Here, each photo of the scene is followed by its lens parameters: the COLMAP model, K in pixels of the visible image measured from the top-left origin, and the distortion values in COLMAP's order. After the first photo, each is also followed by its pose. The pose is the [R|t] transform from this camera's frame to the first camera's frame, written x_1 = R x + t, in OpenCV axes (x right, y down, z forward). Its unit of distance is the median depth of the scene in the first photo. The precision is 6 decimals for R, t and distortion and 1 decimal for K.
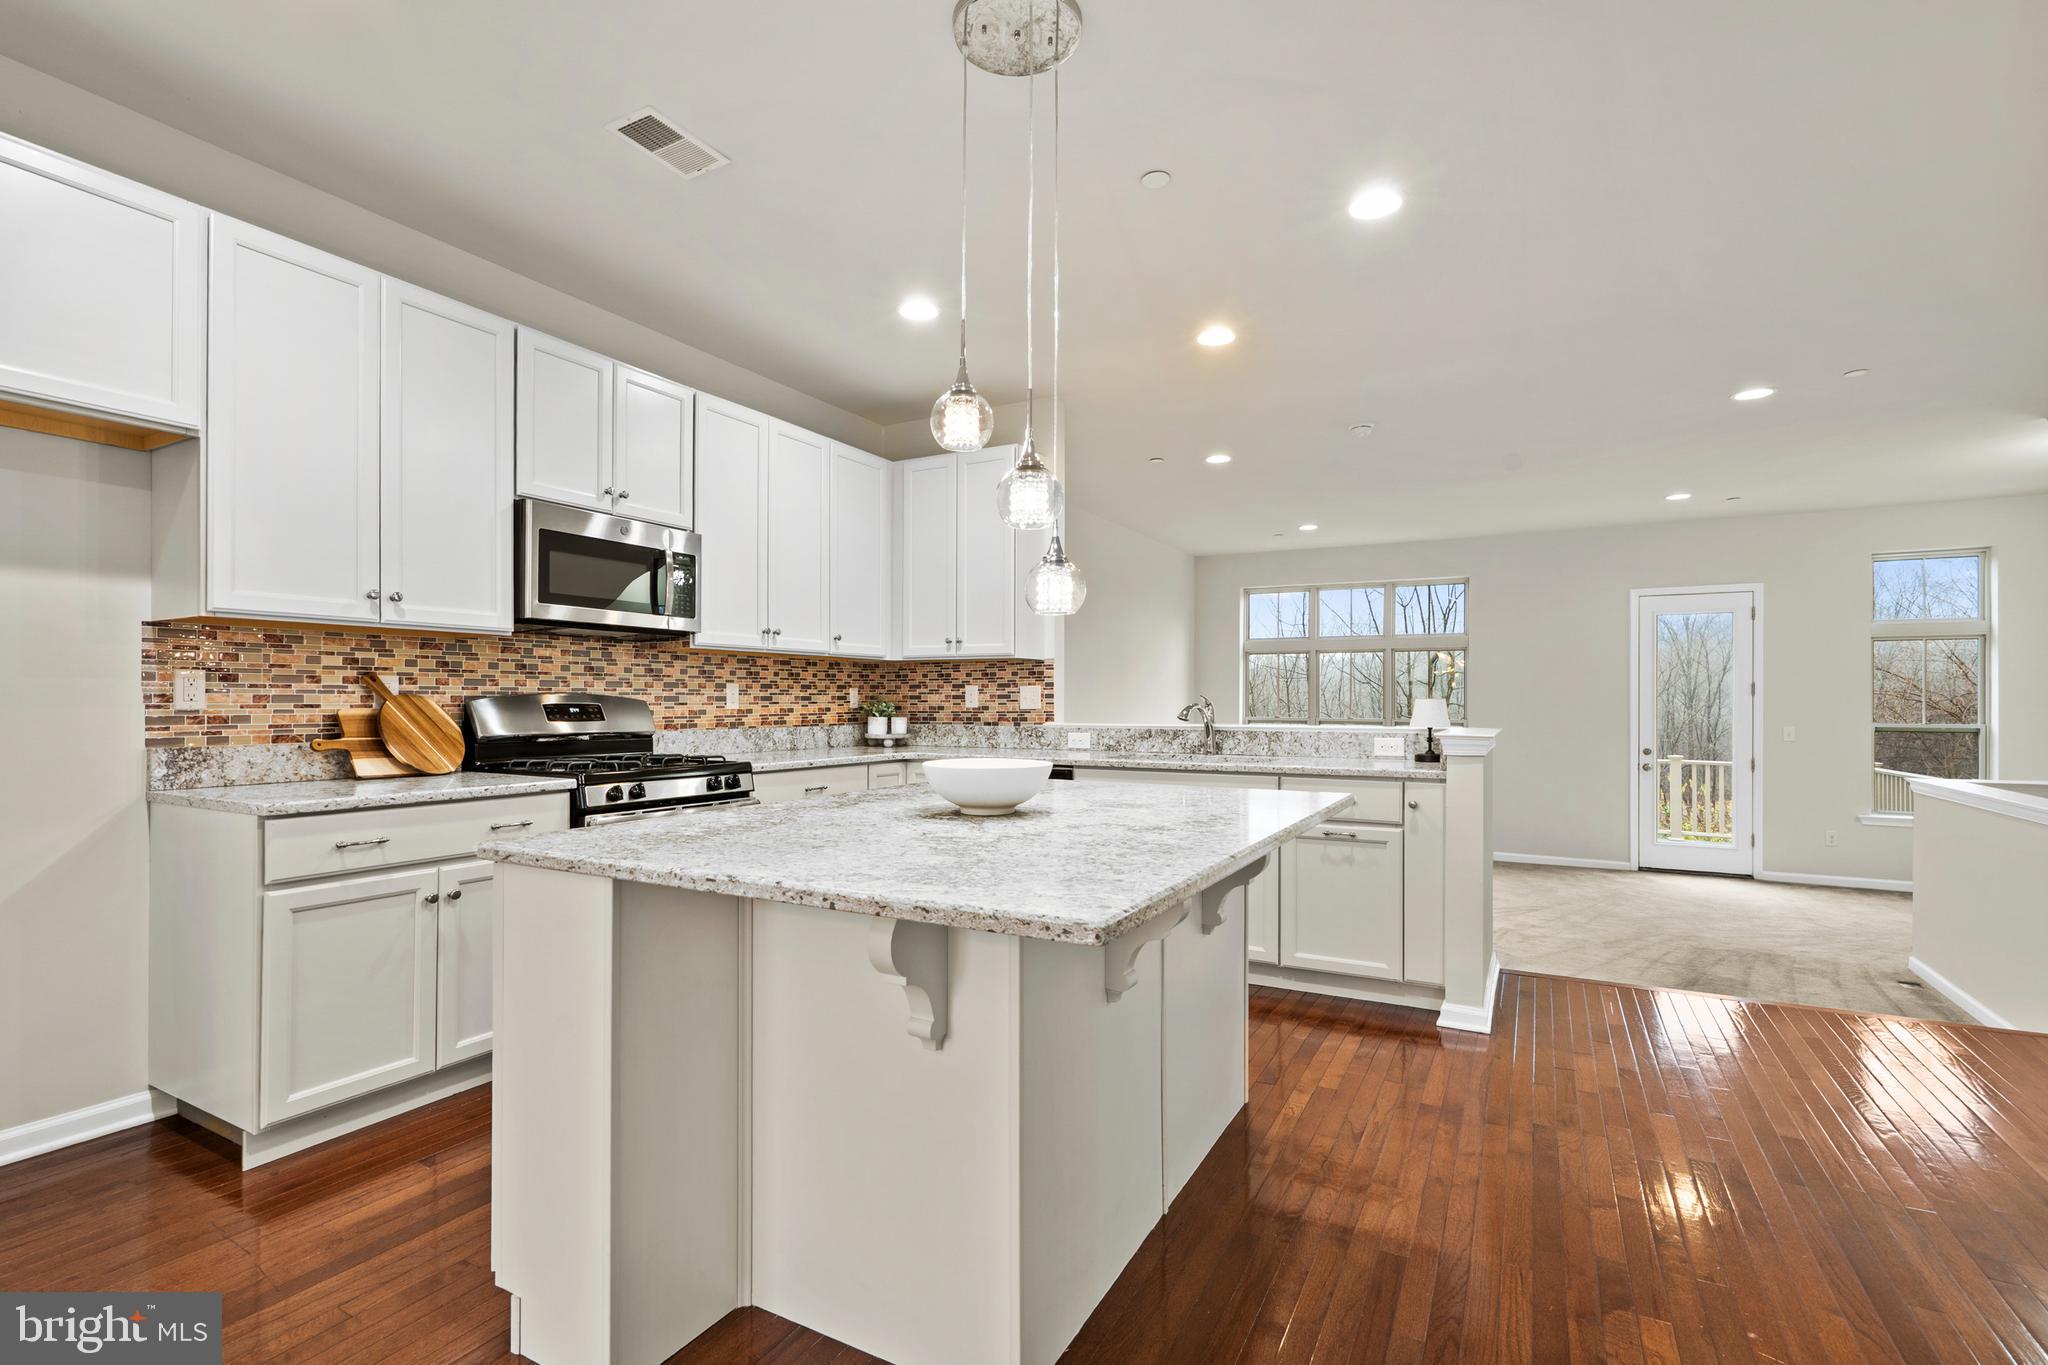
lens RADIAL K [[937.7, 0, 1034.2], [0, 937.7, 695.2], [0, 0, 1]] dist [-0.006026, 0.000735]
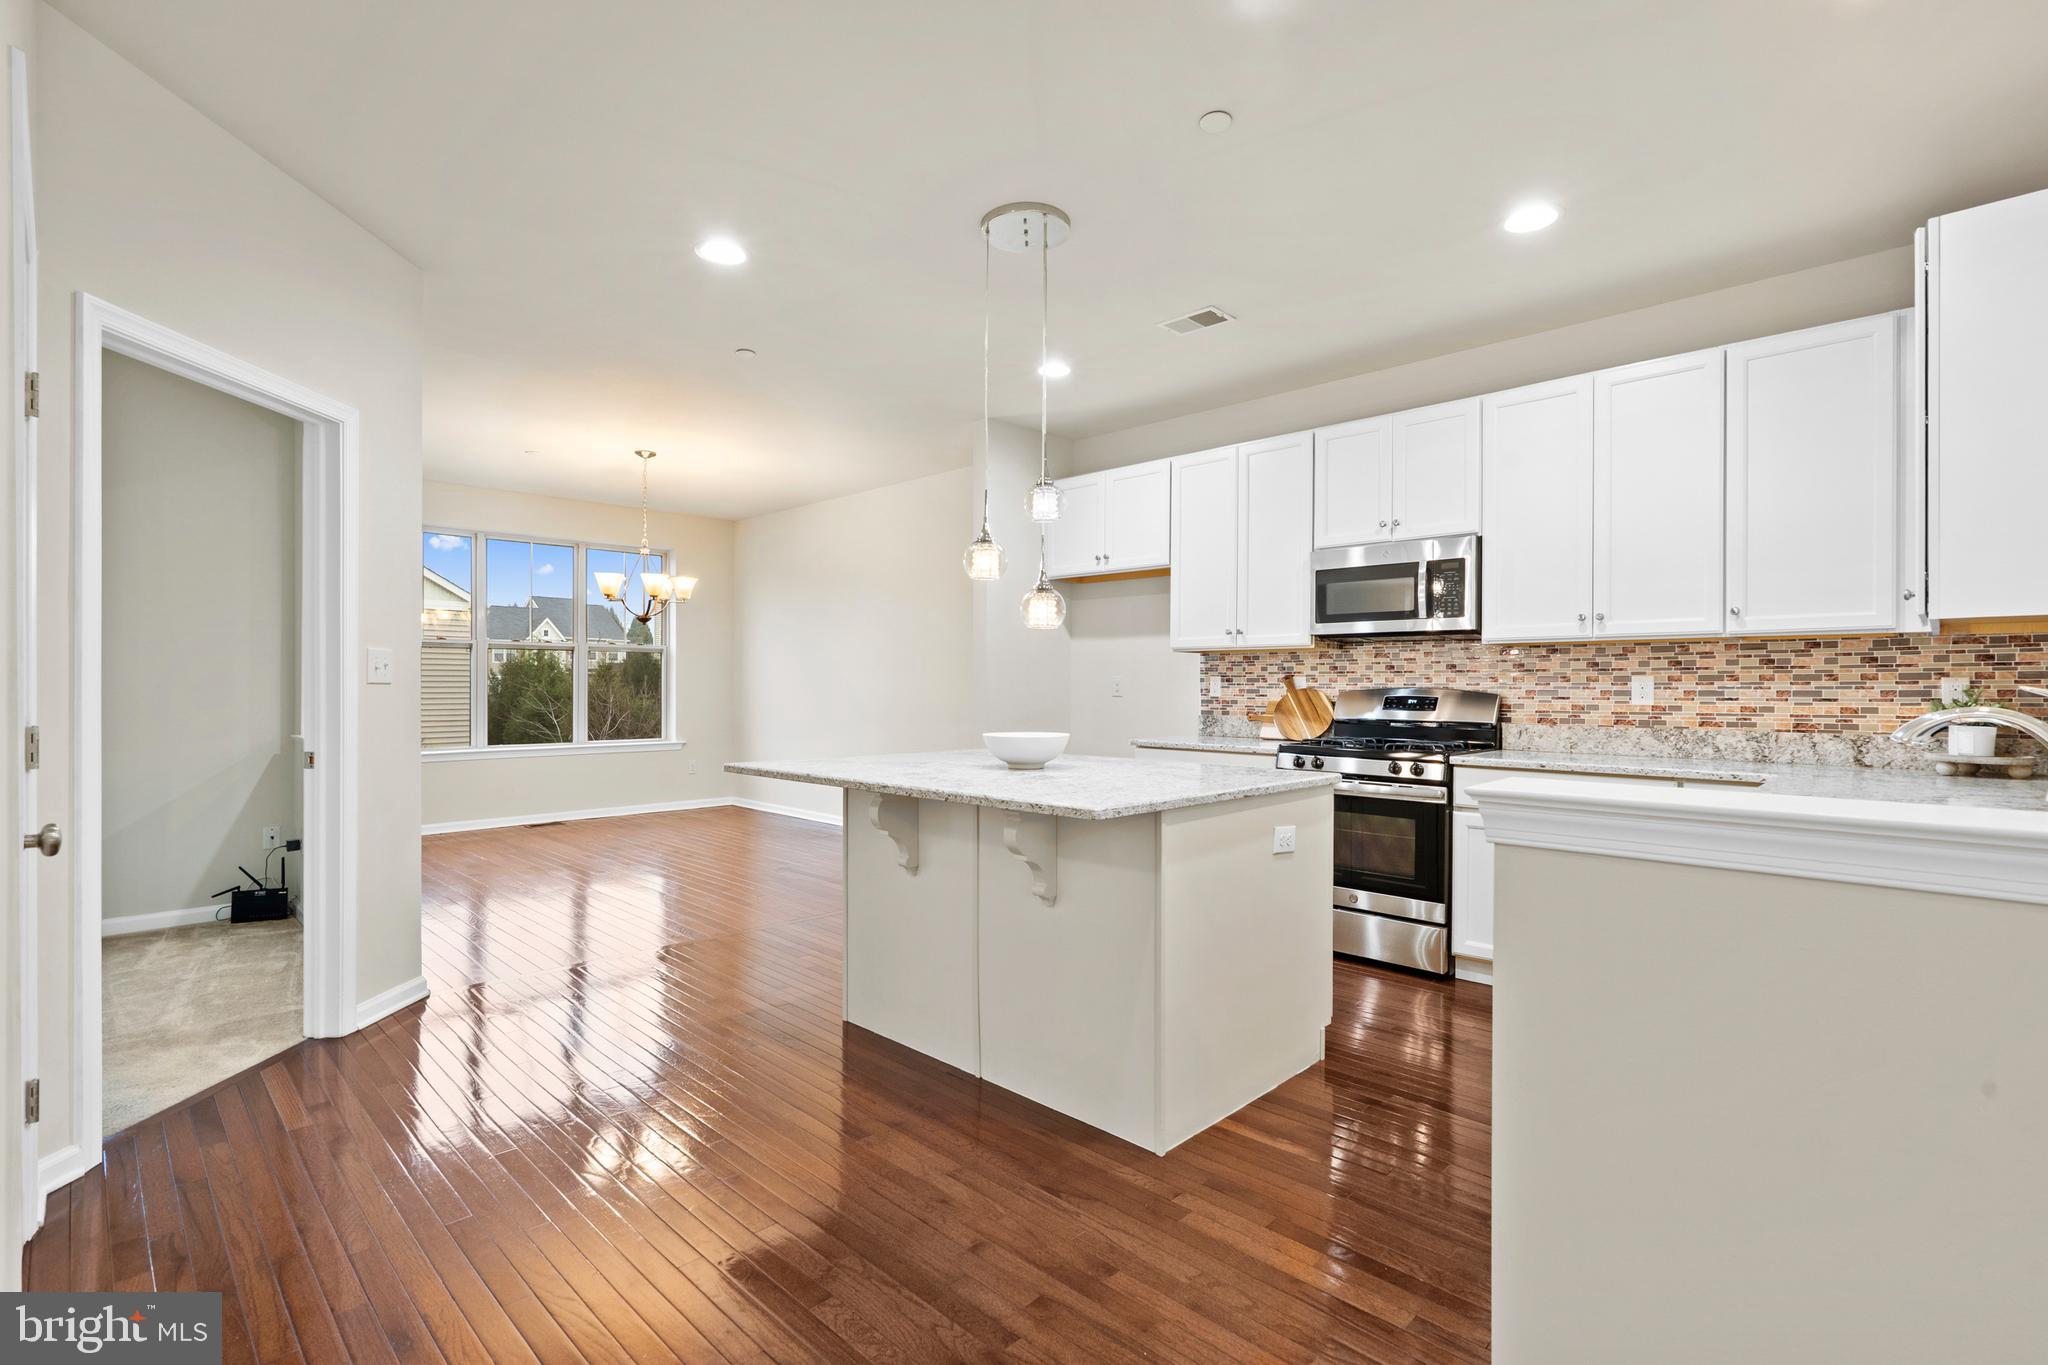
lens RADIAL K [[937.7, 0, 1020.7], [0, 937.7, 684.2], [0, 0, 1]] dist [-0.006026, 0.000735]
pose [[-0.274452, -0.003670, -0.961594, 0.647092], [0.001310, 0.999990, -0.004191, -0.001648], [0.961600, -0.002410, -0.274444, 0.652980]]
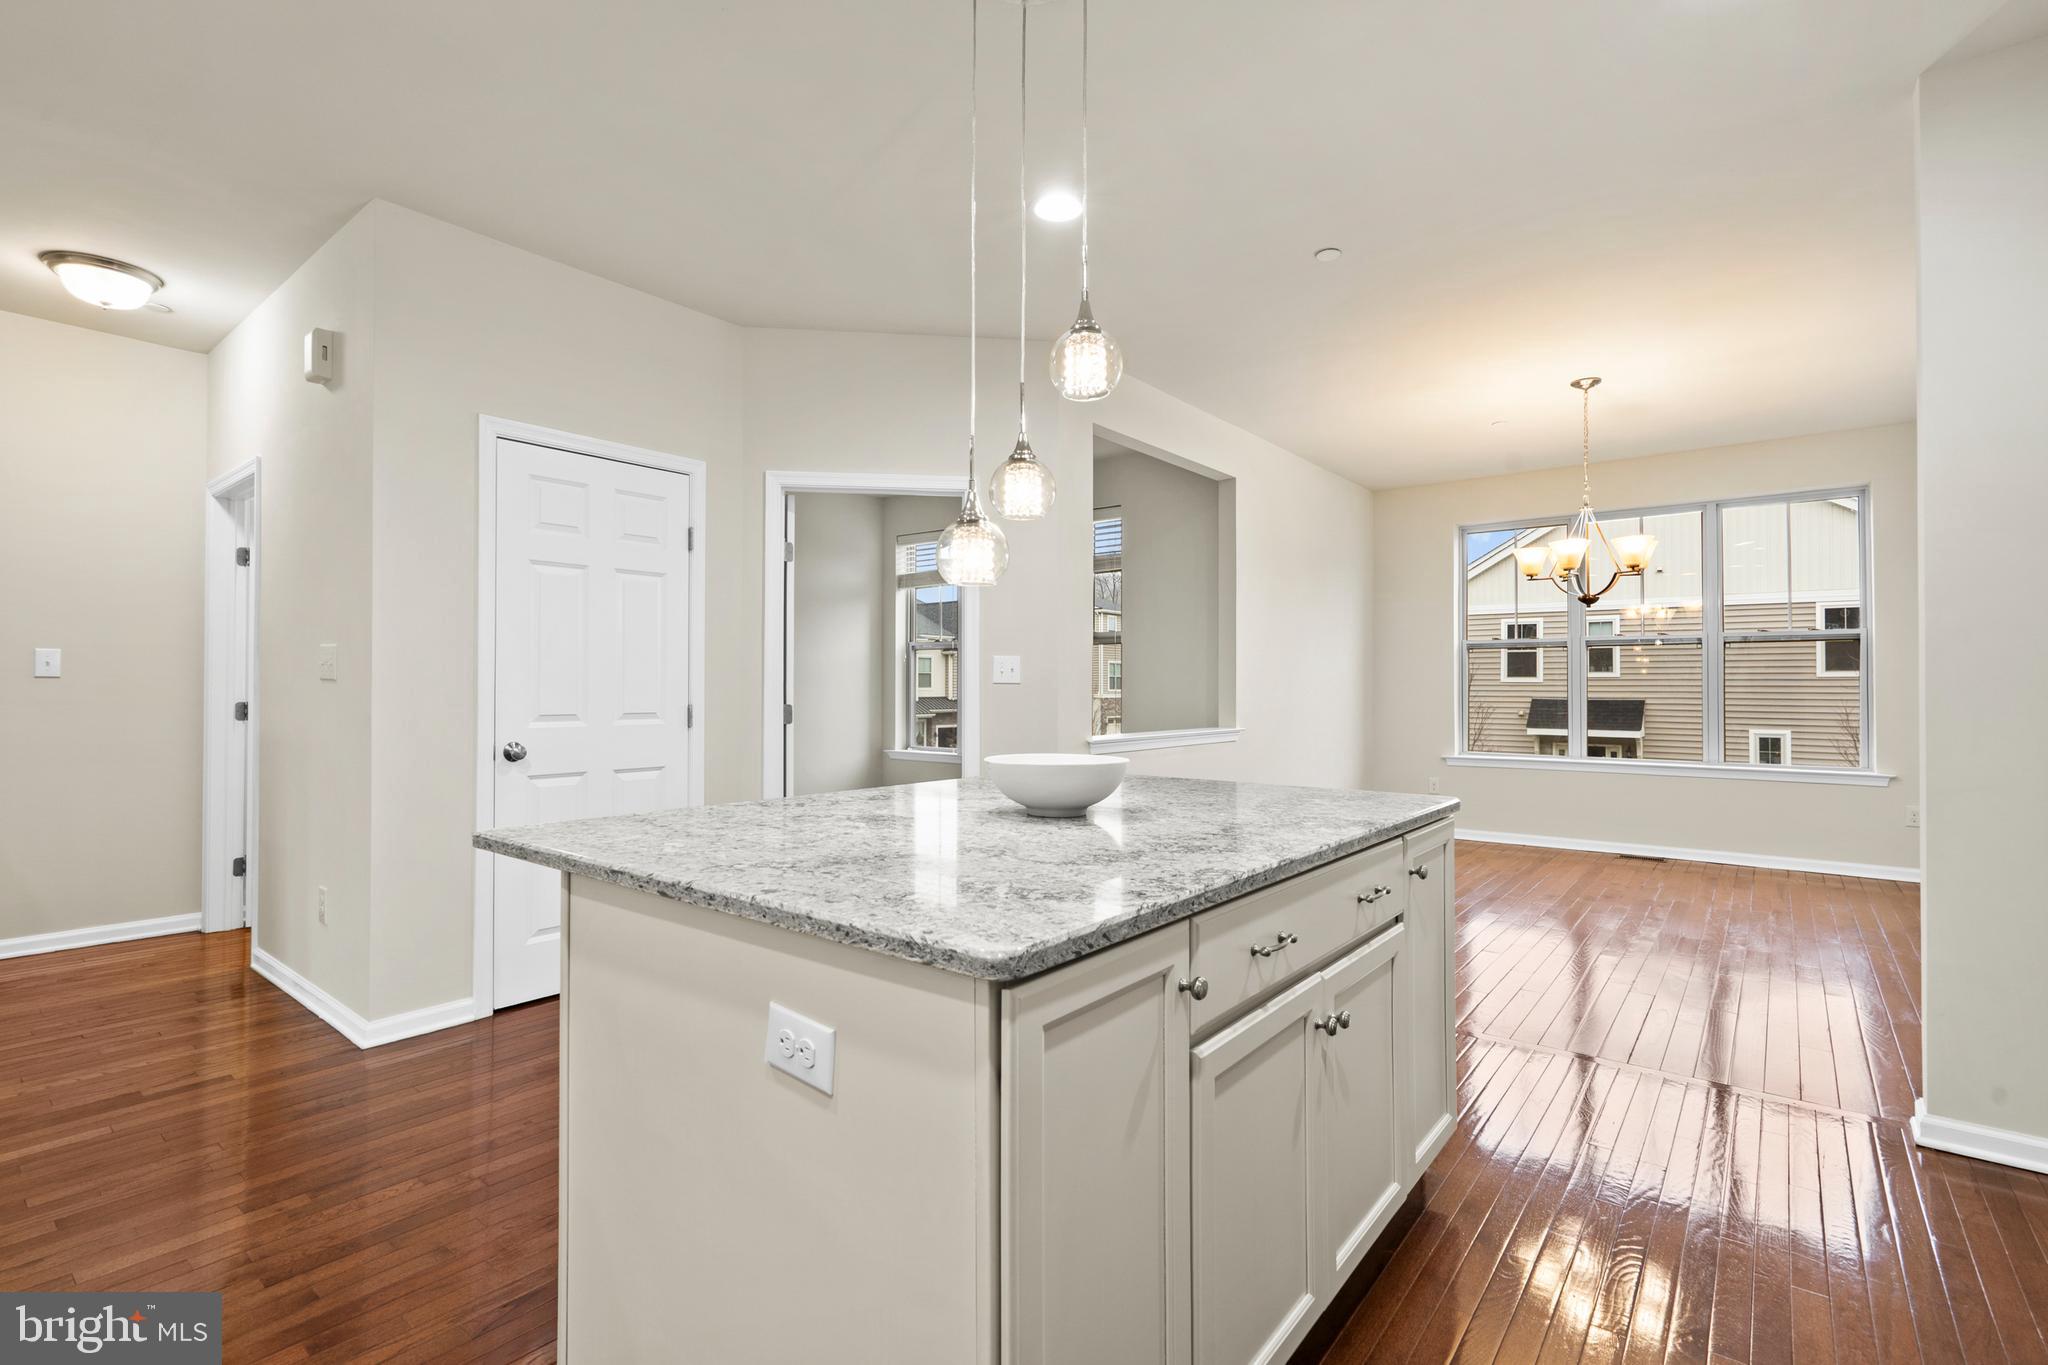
lens RADIAL K [[937.7, 0, 1022.0], [0, 937.7, 684.9], [0, 0, 1]] dist [-0.006026, 0.000735]
pose [[-0.985011, -0.008719, 0.172270, -0.075890], [-0.009788, 0.999938, -0.005356, 0.003203], [-0.172212, -0.006962, -0.985035, 0.878780]]
